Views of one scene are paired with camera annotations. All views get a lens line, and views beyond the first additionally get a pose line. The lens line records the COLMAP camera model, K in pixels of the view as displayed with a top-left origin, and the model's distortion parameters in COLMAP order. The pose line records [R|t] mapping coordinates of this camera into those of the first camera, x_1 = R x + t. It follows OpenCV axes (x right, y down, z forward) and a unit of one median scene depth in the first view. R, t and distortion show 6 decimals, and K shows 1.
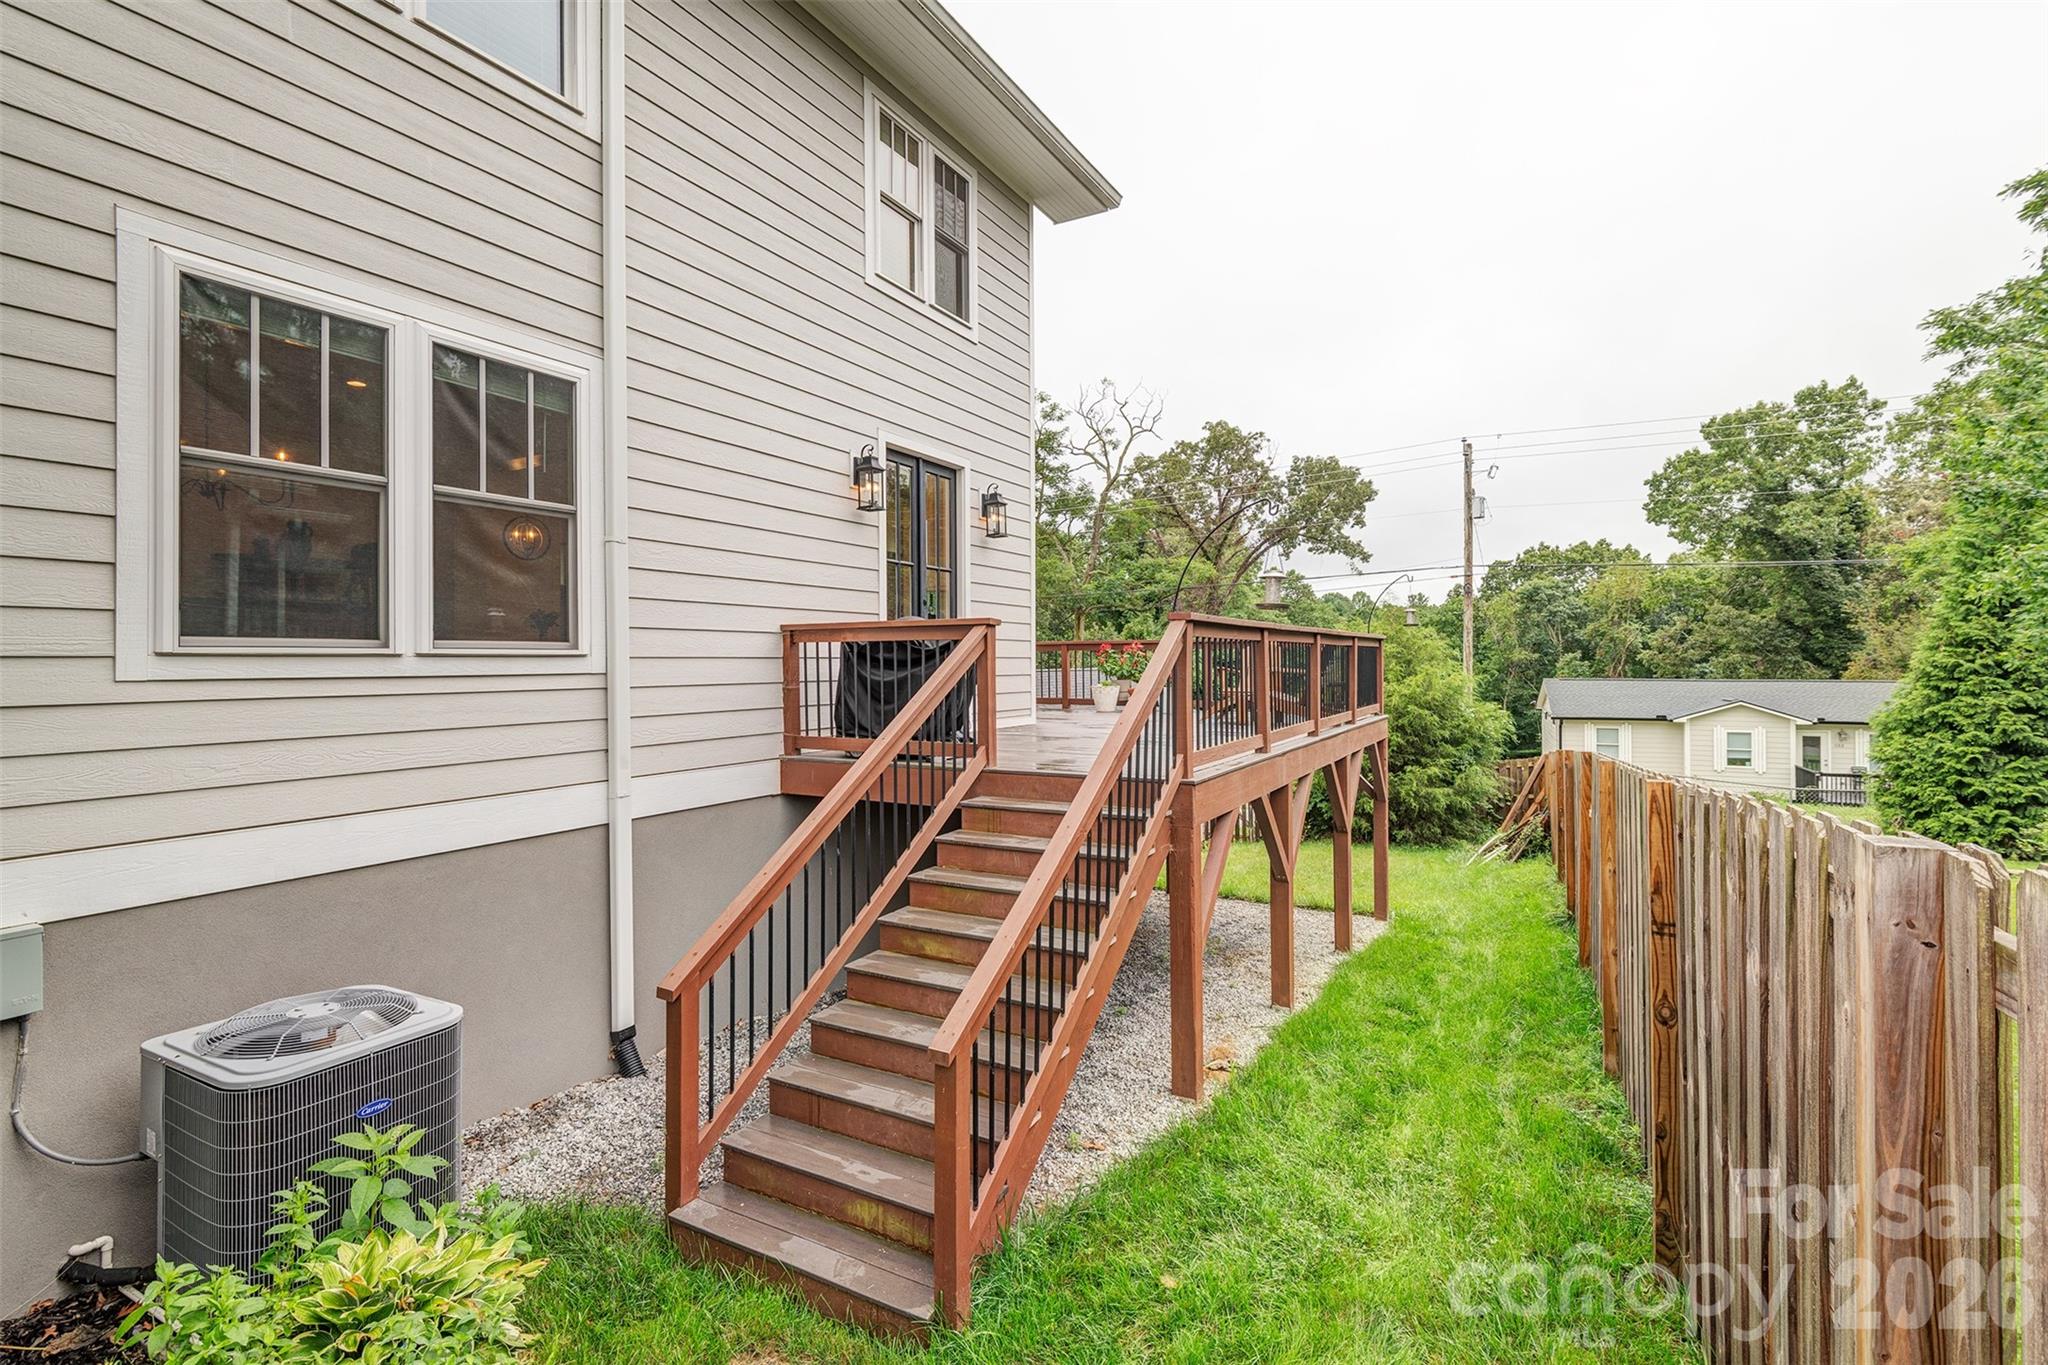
lens RADIAL K [[941.8, 0, 1038.0], [0, 941.8, 669.1], [0, 0, 1]] dist [0.002531, -0.006921]
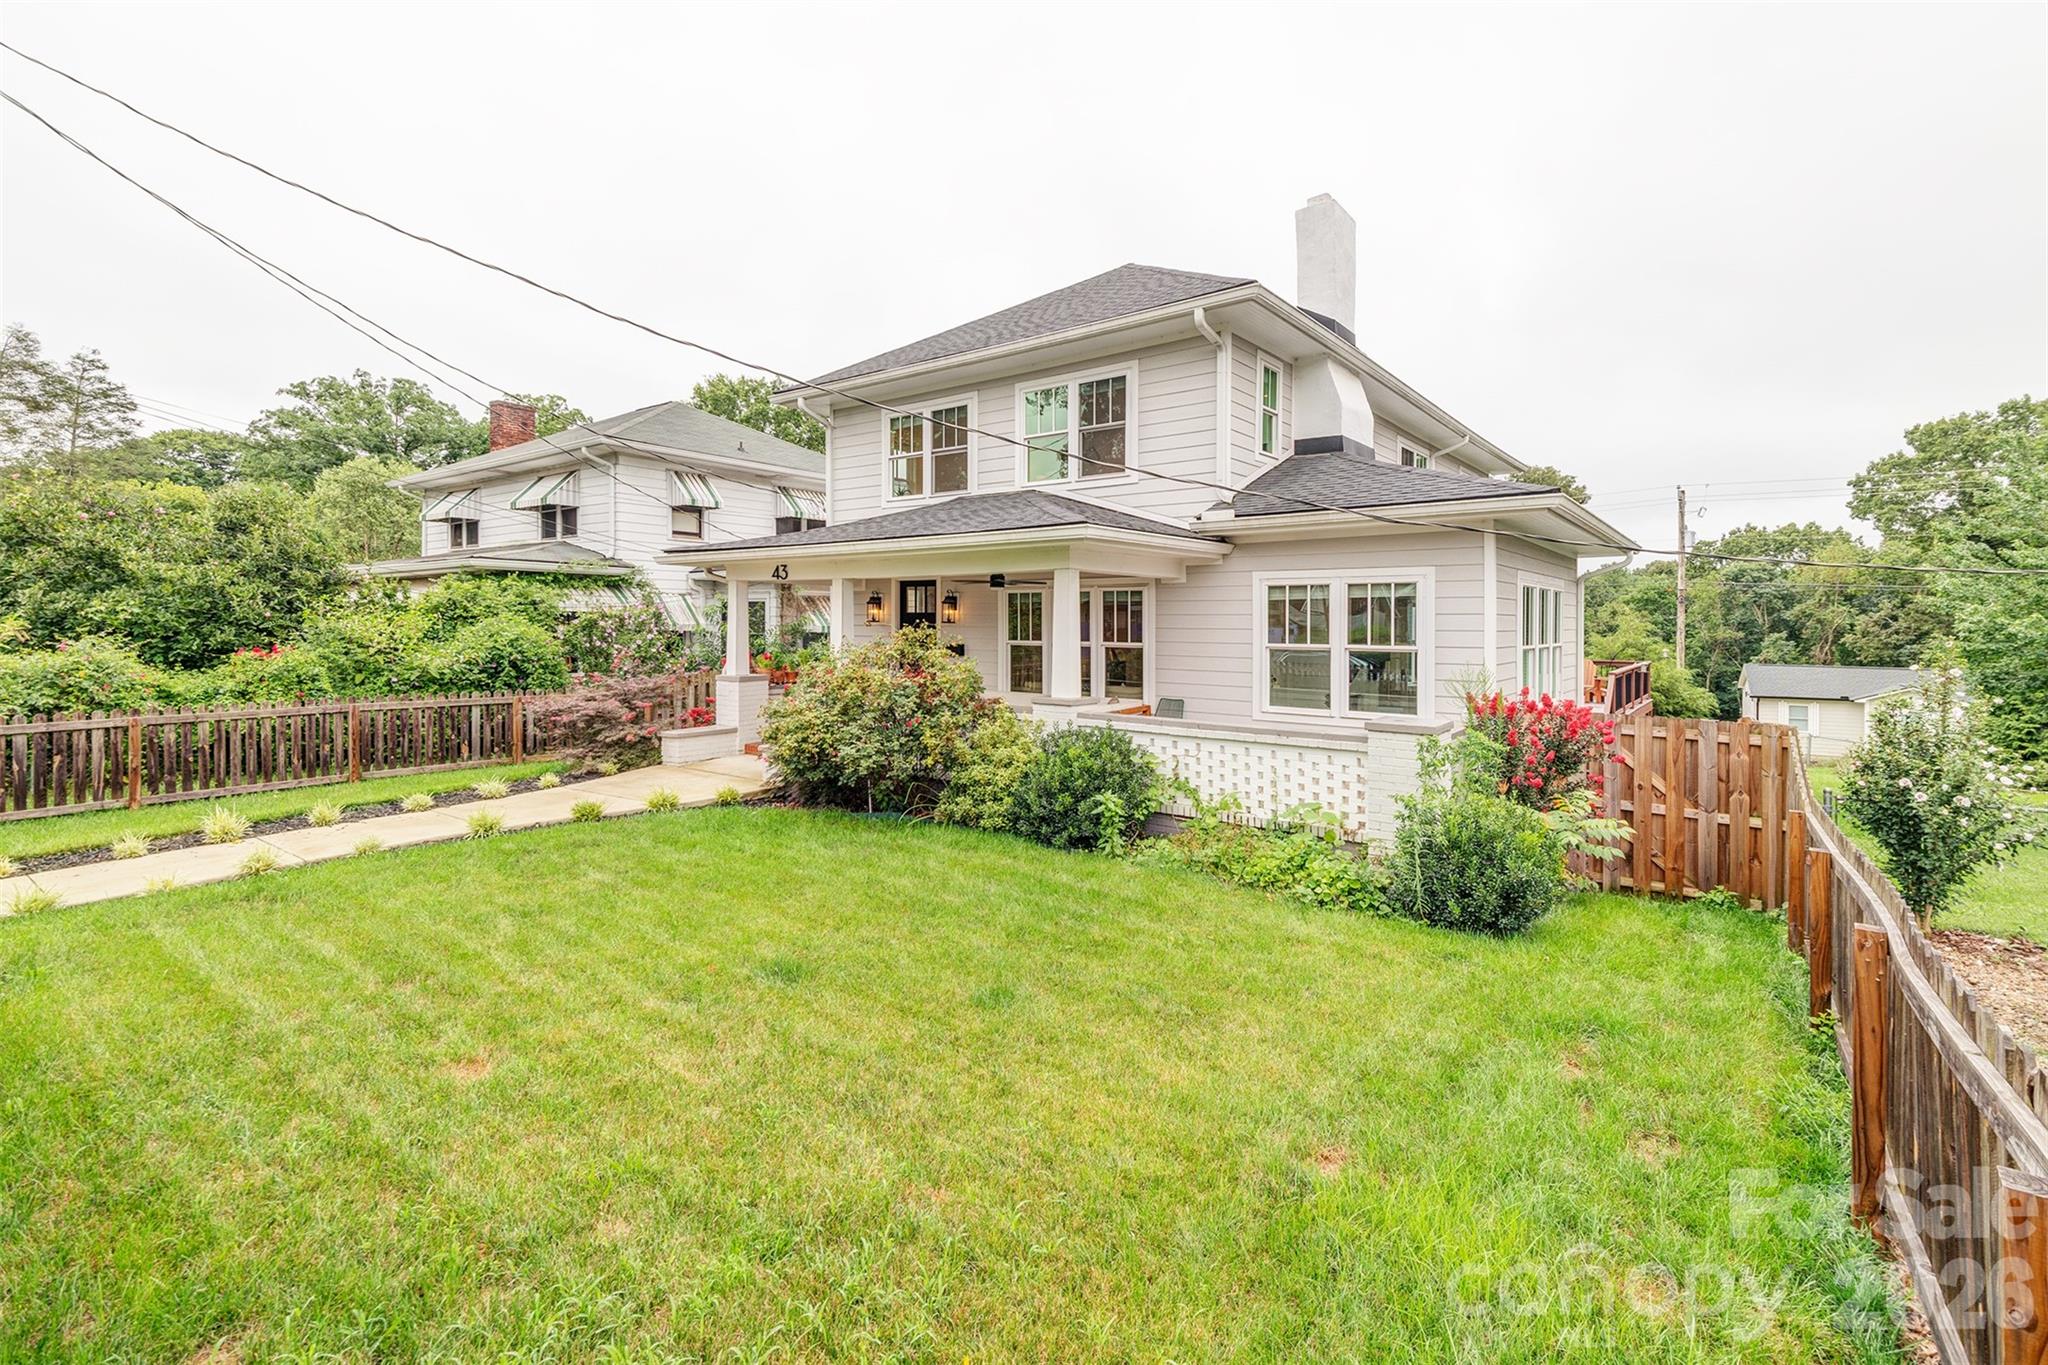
lens RADIAL K [[941.8, 0, 1041.9], [0, 941.8, 624.1], [0, 0, 1]] dist [0.002531, -0.006921]
pose [[0.987892, 0.011875, -0.154685, -0.119639], [-0.012500, 0.999917, -0.003066, -0.017436], [0.154636, 0.004963, 0.987959, -0.237104]]
